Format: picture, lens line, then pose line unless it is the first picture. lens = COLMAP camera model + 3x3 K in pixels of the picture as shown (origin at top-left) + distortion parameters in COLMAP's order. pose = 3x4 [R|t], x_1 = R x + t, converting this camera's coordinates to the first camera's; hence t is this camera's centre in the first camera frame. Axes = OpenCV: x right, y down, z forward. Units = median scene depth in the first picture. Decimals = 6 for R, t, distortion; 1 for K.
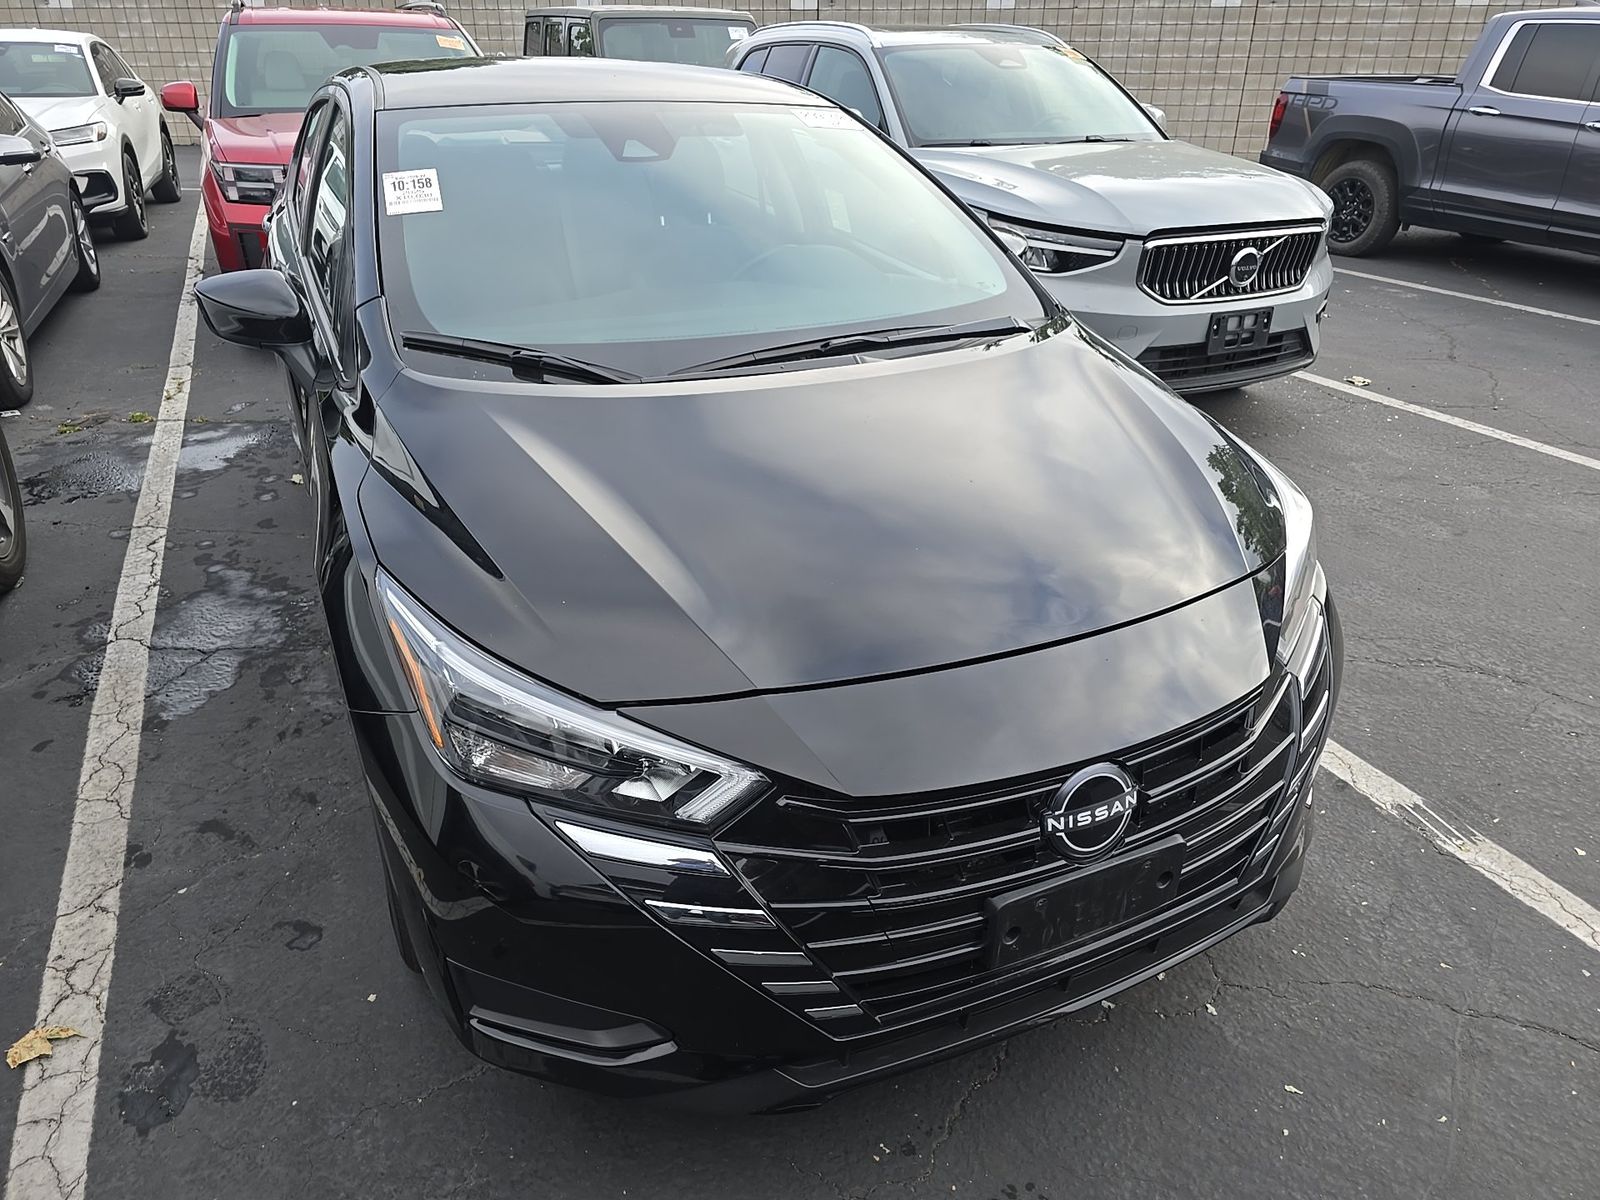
lens RADIAL K [[1059.7, 0, 805.1], [0, 1059.7, 601.5], [0, 0, 1]] dist [0.043834, -0.036491]
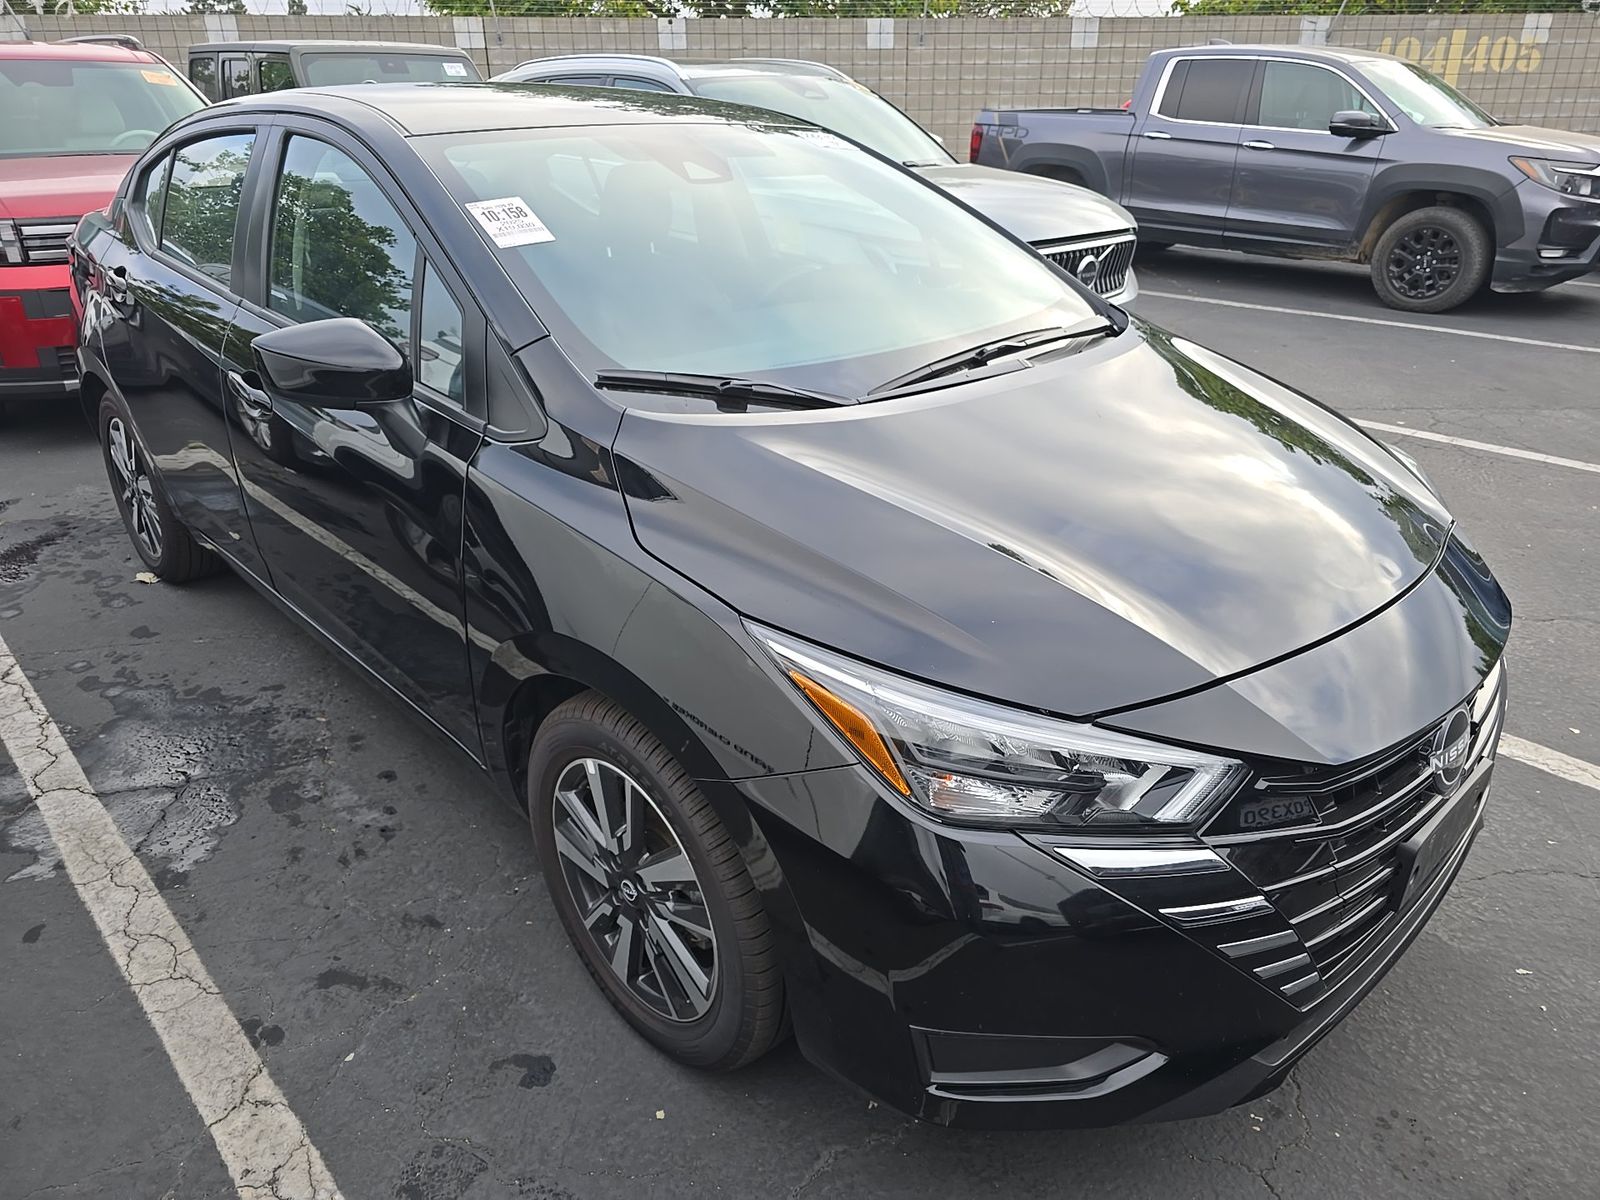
lens RADIAL K [[1059.7, 0, 807.4], [0, 1059.7, 604.0], [0, 0, 1]] dist [0.043834, -0.036491]
pose [[0.952261, -0.137992, 0.272319, -0.353836], [0.145776, 0.989282, -0.008458, -0.017636], [-0.268233, 0.047751, 0.962170, 0.070068]]
